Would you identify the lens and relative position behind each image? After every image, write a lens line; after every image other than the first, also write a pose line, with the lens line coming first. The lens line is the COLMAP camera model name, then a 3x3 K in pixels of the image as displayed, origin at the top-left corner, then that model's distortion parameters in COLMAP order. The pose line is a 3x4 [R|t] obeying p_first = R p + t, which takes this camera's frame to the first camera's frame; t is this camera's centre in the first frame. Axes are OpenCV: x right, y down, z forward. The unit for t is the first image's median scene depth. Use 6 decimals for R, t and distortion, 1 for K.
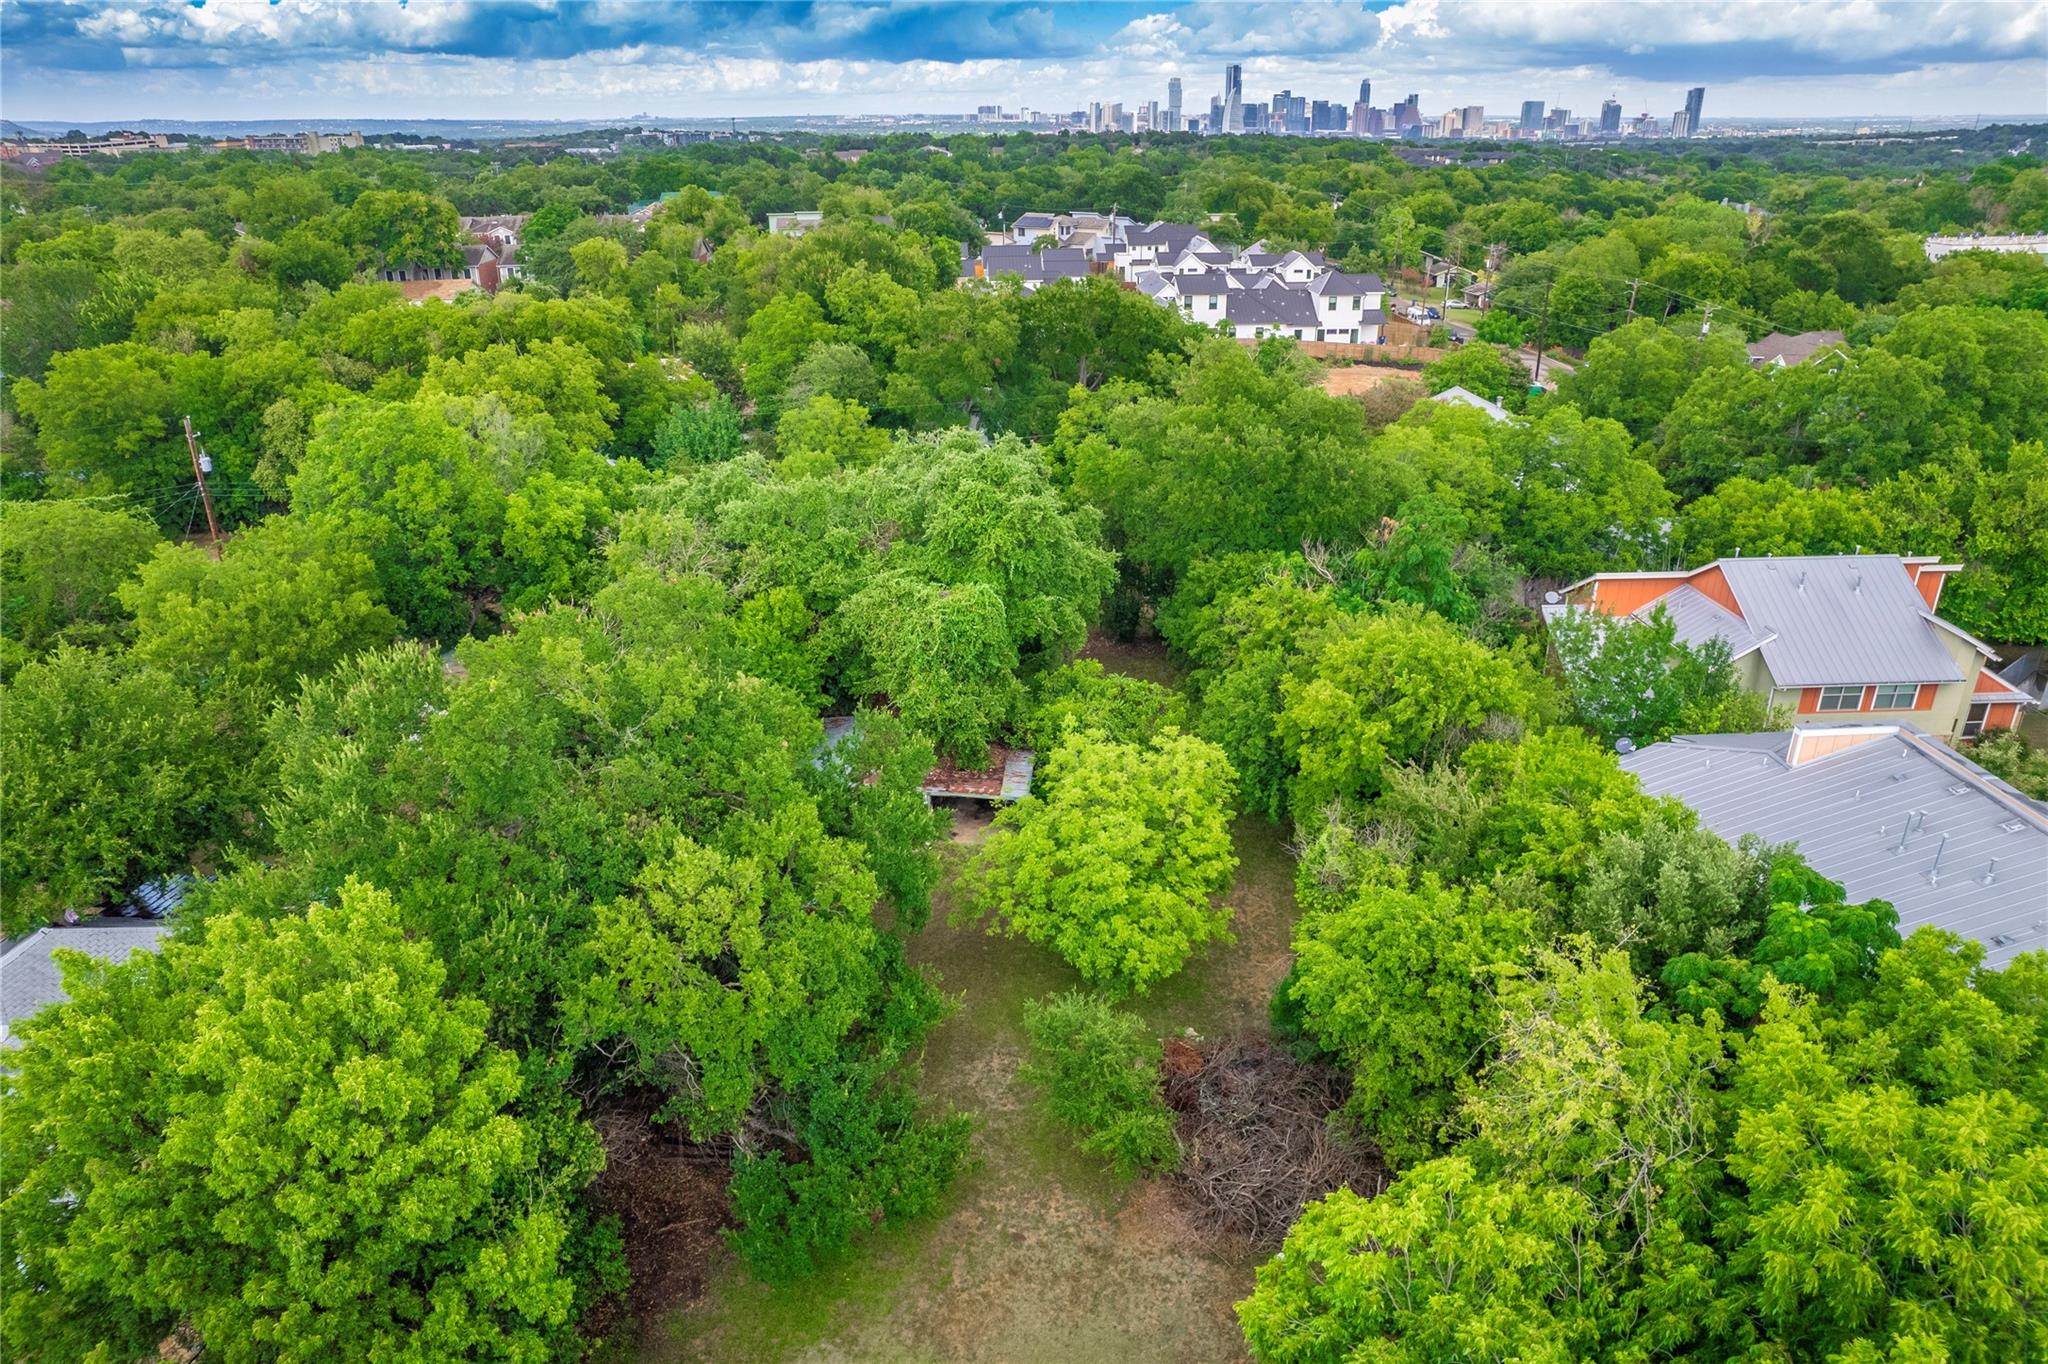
lens RADIAL K [[1343.7, 0, 1024.0], [0, 1343.7, 682.0], [0, 0, 1]] dist [-0.075383, 0.070478]
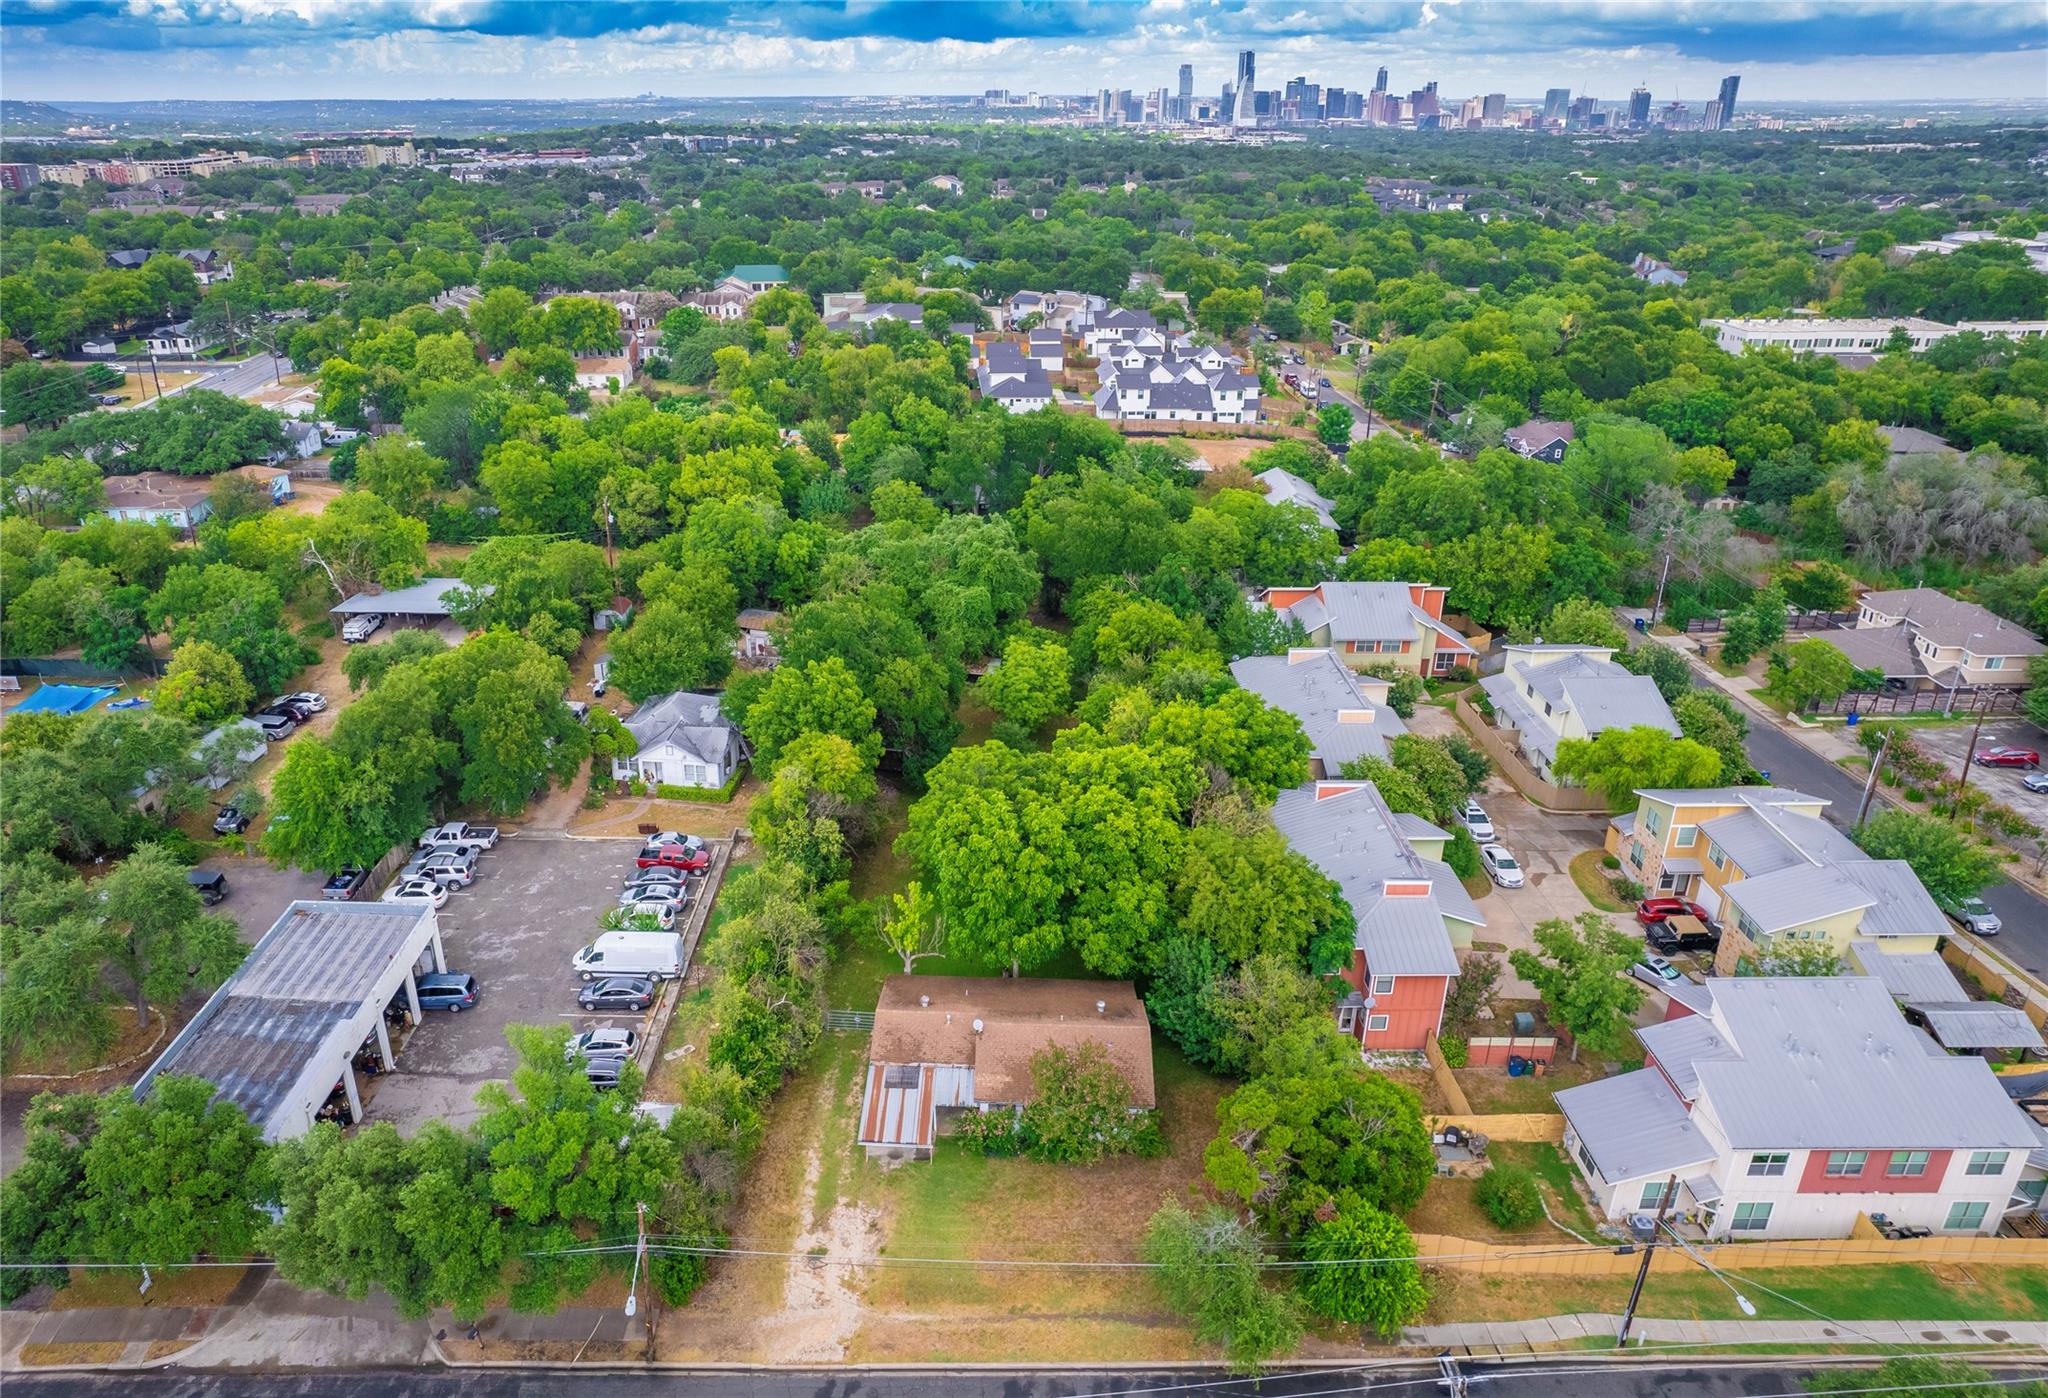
lens RADIAL K [[1421.1, 0, 920.9], [0, 1421.1, 673.3], [0, 0, 1]] dist [-0.058240, 0.043502]
pose [[0.997279, 0.027739, -0.068304, 0.014113], [-0.027883, 0.999611, -0.001157, 0.032018], [0.068245, 0.003059, 0.997664, -0.564809]]
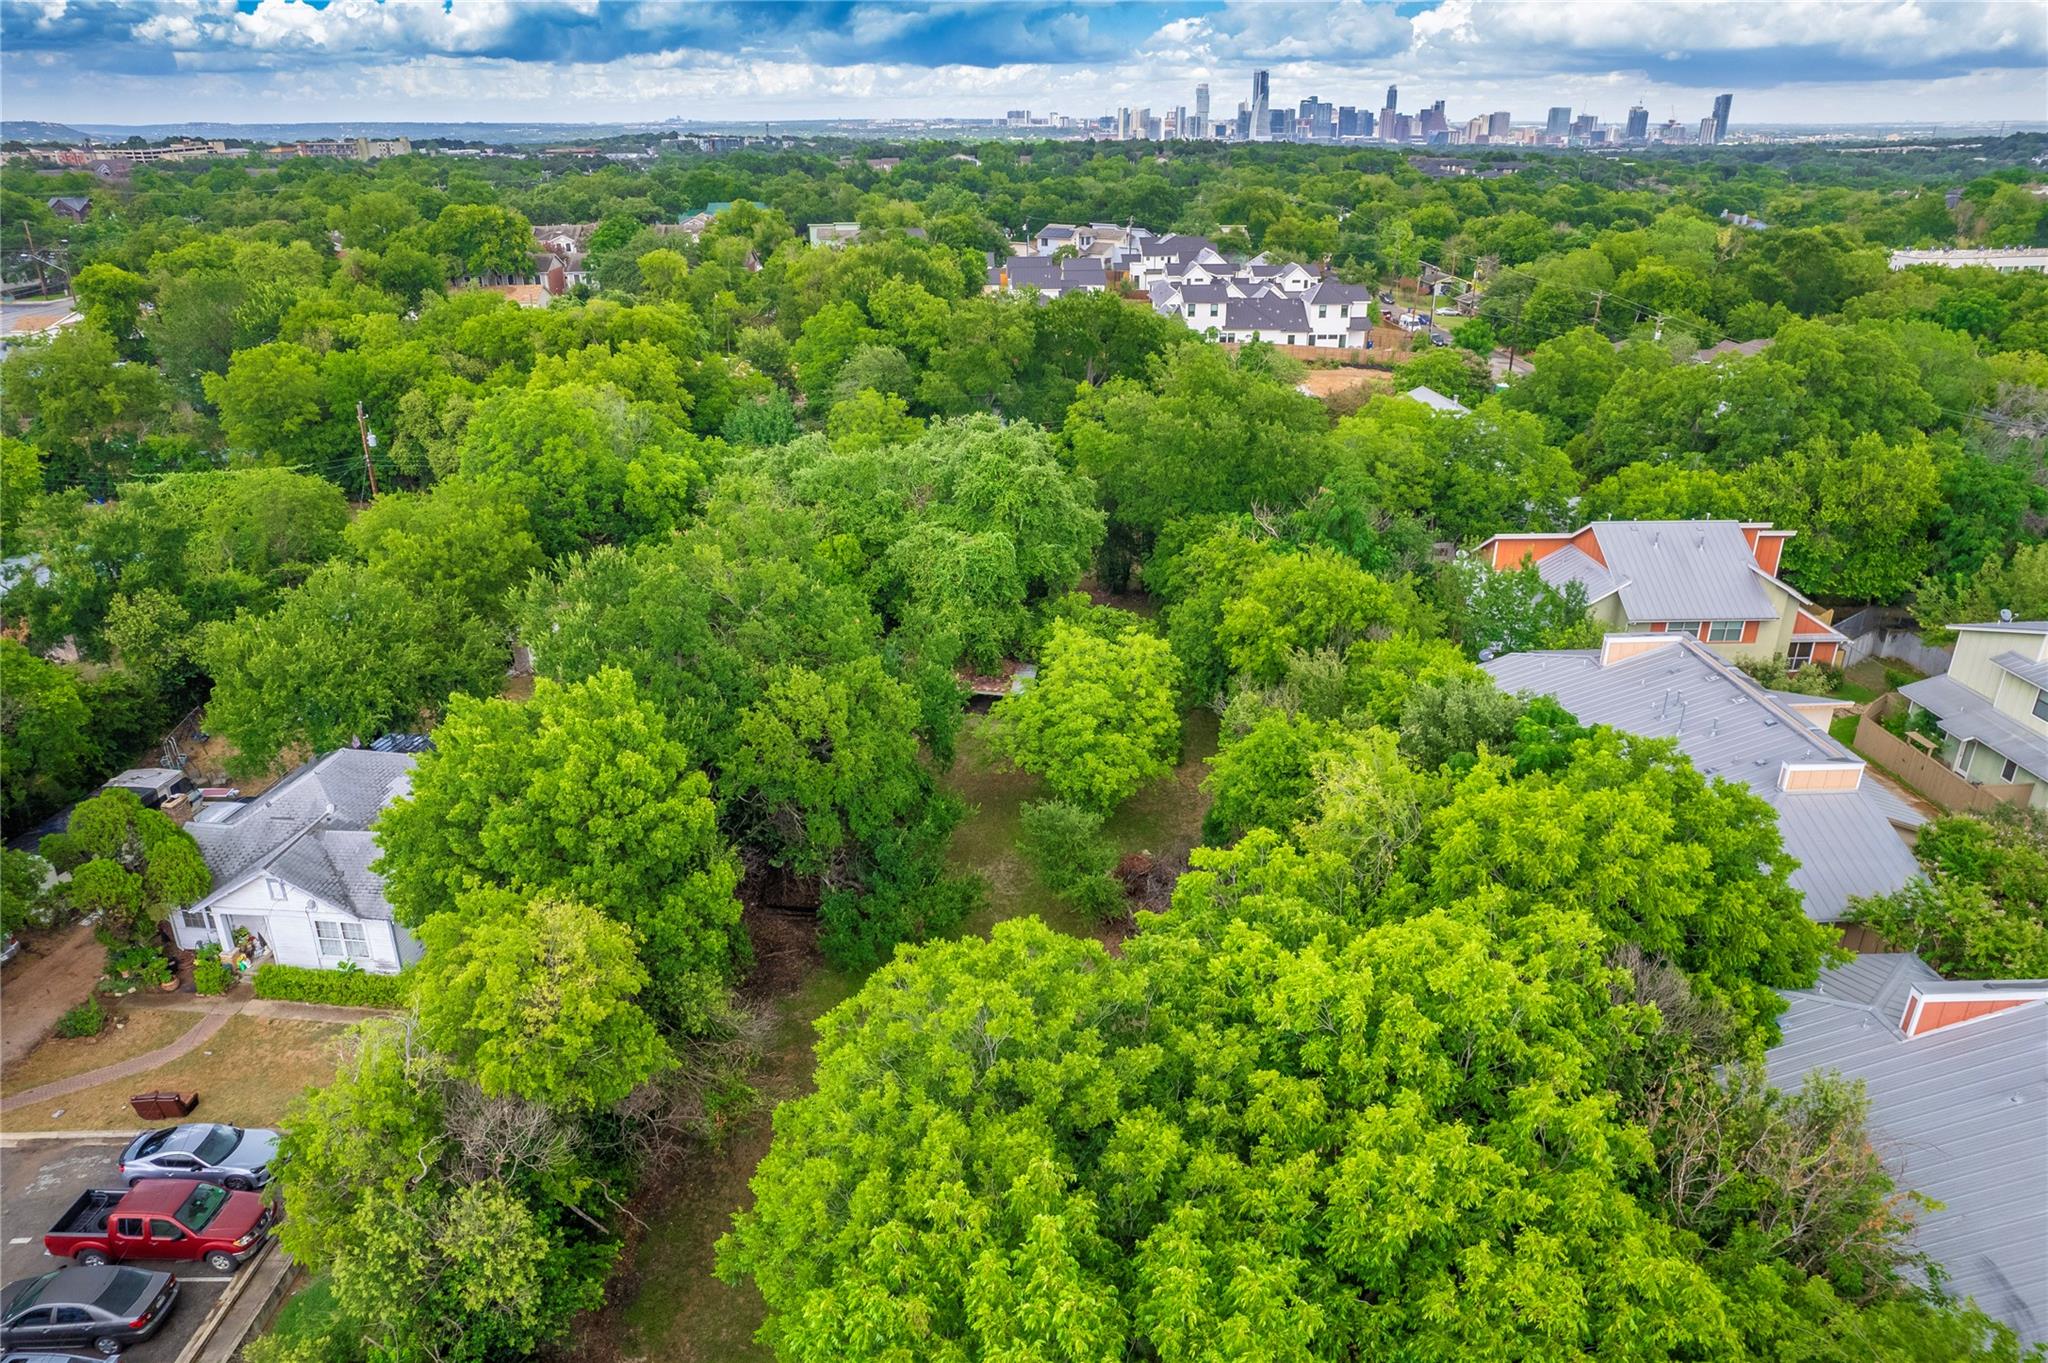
lens RADIAL K [[1343.7, 0, 1024.0], [0, 1343.7, 681.5], [0, 0, 1]] dist [-0.075383, 0.070478]
pose [[0.999787, 0.009735, -0.018201, 0.006946], [-0.009772, 0.999950, -0.001963, 0.026674], [0.018181, 0.002141, 0.999832, -0.106601]]
